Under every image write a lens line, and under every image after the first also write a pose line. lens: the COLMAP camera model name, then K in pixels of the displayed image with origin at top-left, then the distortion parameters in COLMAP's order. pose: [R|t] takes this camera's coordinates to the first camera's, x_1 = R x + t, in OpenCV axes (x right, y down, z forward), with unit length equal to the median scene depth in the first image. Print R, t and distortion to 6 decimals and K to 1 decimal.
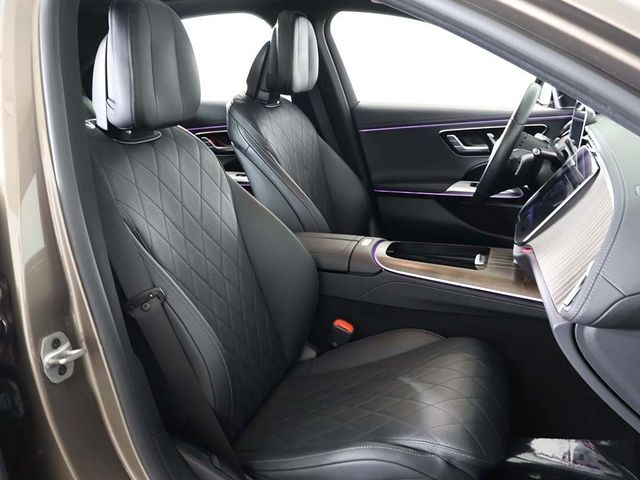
lens RADIAL K [[600.5, 0, 320.0], [0, 600.5, 240.0], [0, 0, 1]] dist [-0.025188, -0.007801]
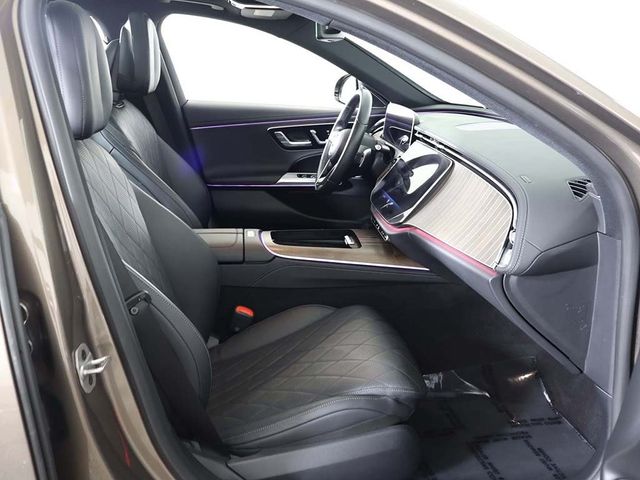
lens RADIAL K [[600.5, 0, 320.0], [0, 600.5, 240.0], [0, 0, 1]] dist [-0.025188, -0.007801]
pose [[0.904735, -0.088159, 0.416752, -0.262636], [0.080344, 0.996106, 0.036293, -0.014301], [-0.418328, 0.000648, 0.908296, -0.050639]]
